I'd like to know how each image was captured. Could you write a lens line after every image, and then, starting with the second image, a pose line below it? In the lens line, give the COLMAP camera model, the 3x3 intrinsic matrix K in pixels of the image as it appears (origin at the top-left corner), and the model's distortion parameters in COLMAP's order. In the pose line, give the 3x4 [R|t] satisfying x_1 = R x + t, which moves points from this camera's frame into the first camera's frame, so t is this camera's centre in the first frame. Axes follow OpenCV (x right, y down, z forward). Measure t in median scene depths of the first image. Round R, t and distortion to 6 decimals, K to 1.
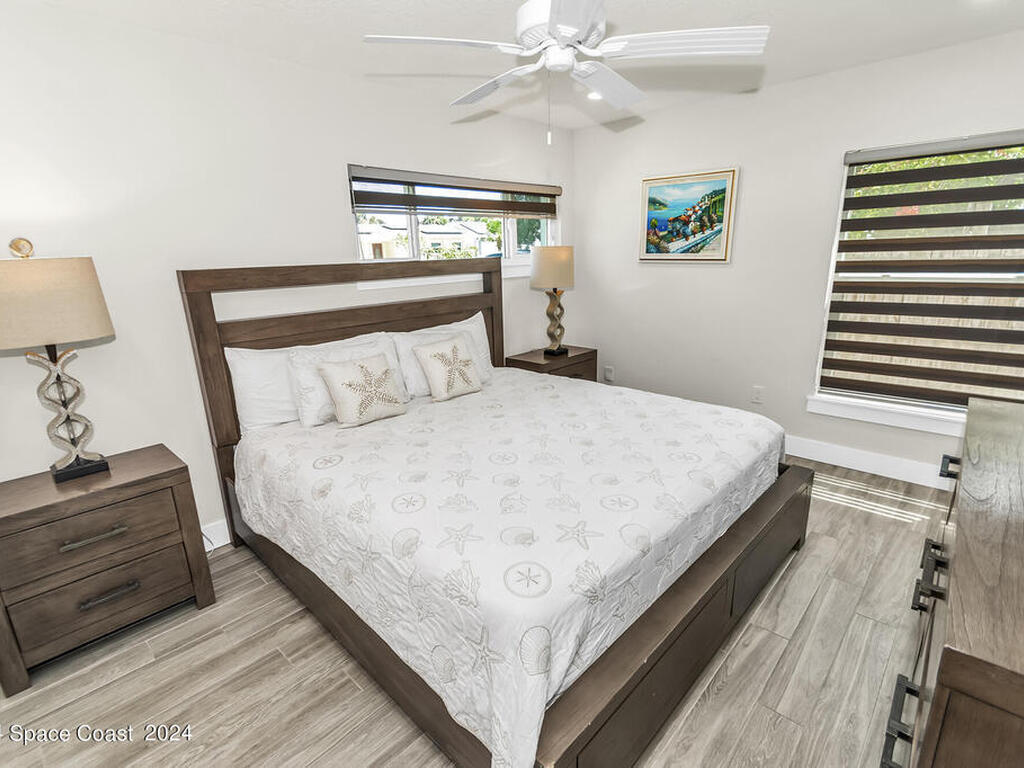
lens RADIAL K [[521.8, 0, 514.5], [0, 521.8, 388.1], [0, 0, 1]] dist [0.000669, -0.011538]
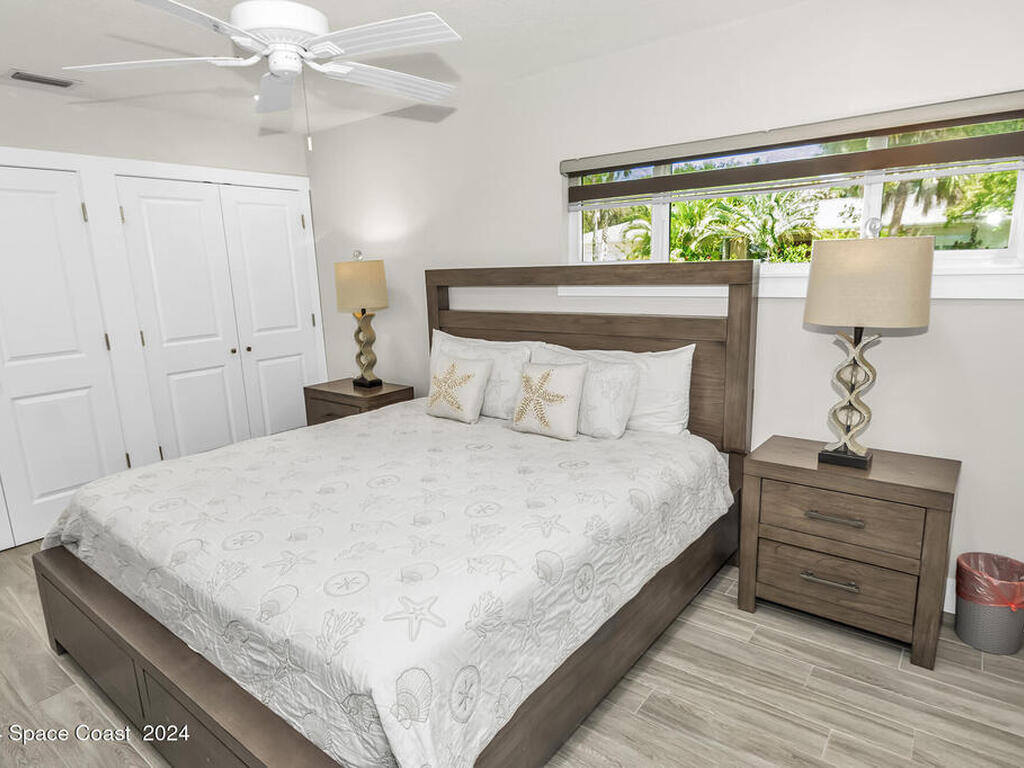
lens RADIAL K [[596.3, 0, 513.1], [0, 596.3, 406.3], [0, 0, 1]] dist [0.000831, -0.000156]
pose [[0.074967, 0.259674, -0.962782, 0.766545], [-0.221904, 0.945634, 0.237771, -0.234451], [0.972182, 0.195820, 0.128514, 0.820383]]
